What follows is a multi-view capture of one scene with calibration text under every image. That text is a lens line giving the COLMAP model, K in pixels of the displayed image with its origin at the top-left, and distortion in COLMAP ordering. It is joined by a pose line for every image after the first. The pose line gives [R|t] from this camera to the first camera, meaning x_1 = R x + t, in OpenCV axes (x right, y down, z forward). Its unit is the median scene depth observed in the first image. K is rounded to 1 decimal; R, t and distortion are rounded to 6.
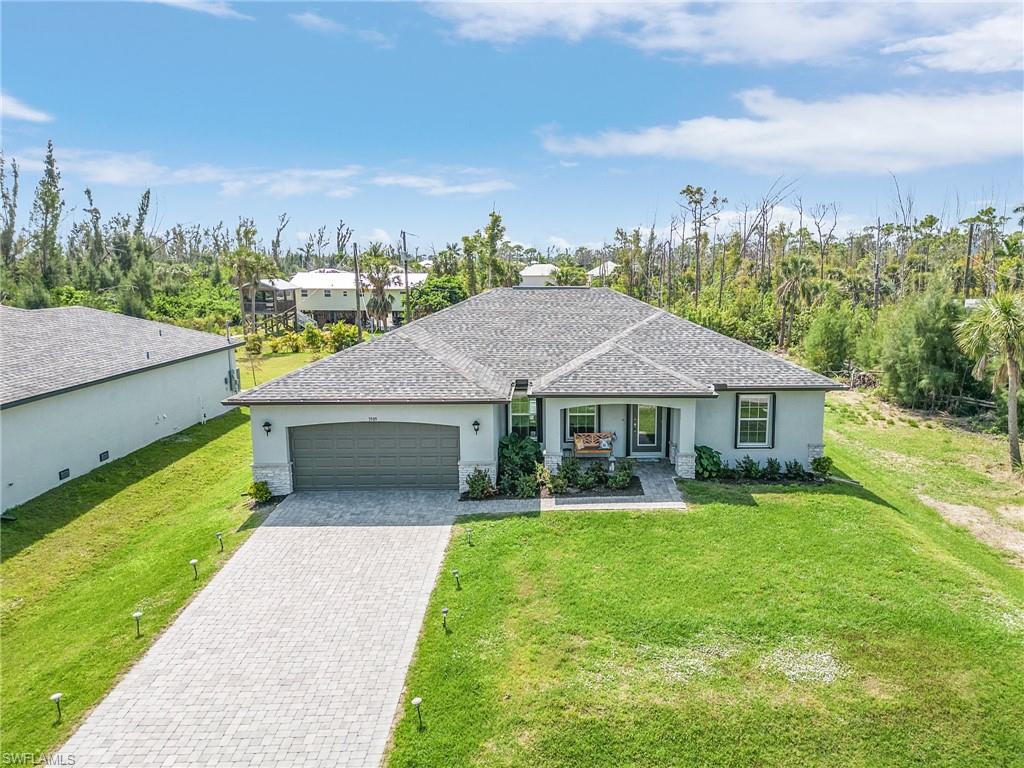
lens RADIAL K [[733.6, 0, 550.1], [0, 733.6, 381.4], [0, 0, 1]] dist [0.066873, -0.057866]
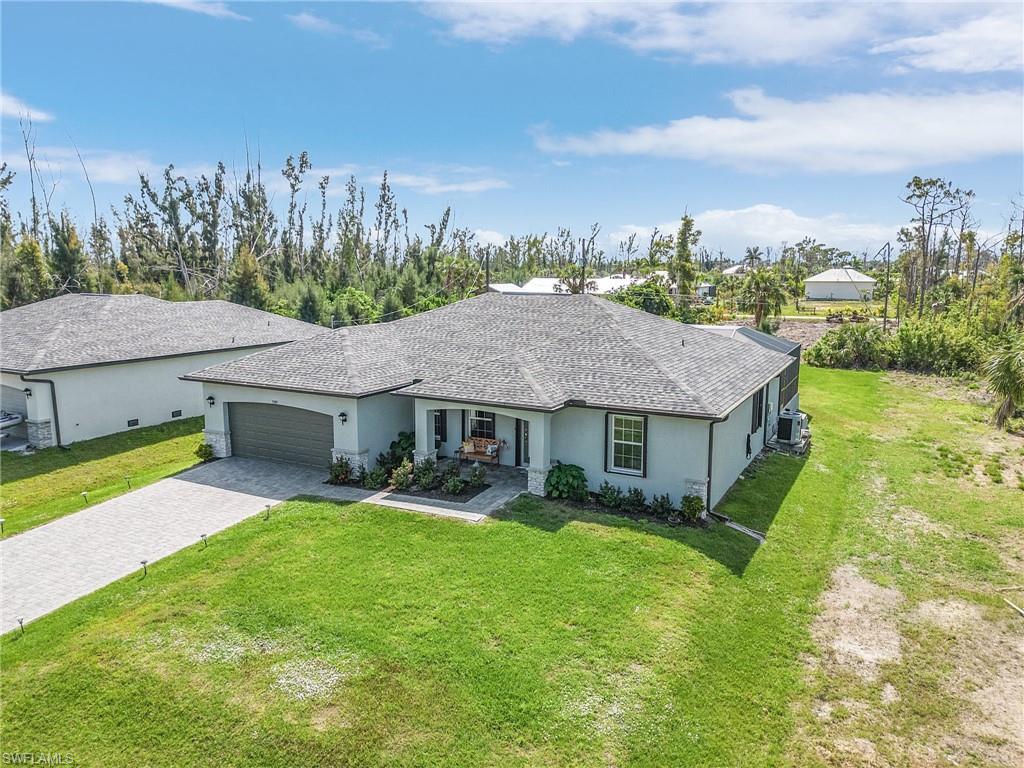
lens RADIAL K [[718.2, 0, 503.0], [0, 718.2, 386.1], [0, 0, 1]] dist [0.089098, -0.101909]
pose [[0.876708, 0.080688, -0.474208, 0.609056], [-0.079708, 0.996571, 0.022207, -0.027524], [0.474374, 0.018330, 0.880133, 0.165991]]
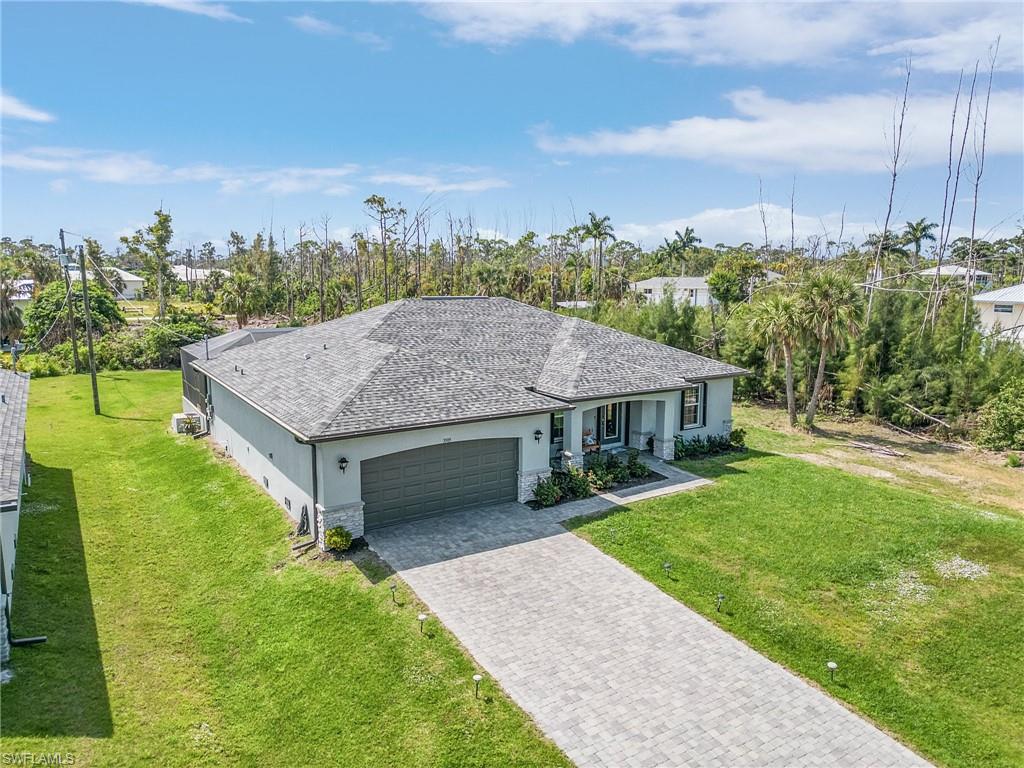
lens RADIAL K [[718.2, 0, 503.0], [0, 718.2, 386.1], [0, 0, 1]] dist [0.089098, -0.101909]
pose [[0.852164, -0.080687, 0.517017, -0.650028], [0.079541, 0.996532, 0.024419, -0.035410], [-0.517194, 0.020315, 0.855627, 0.165425]]
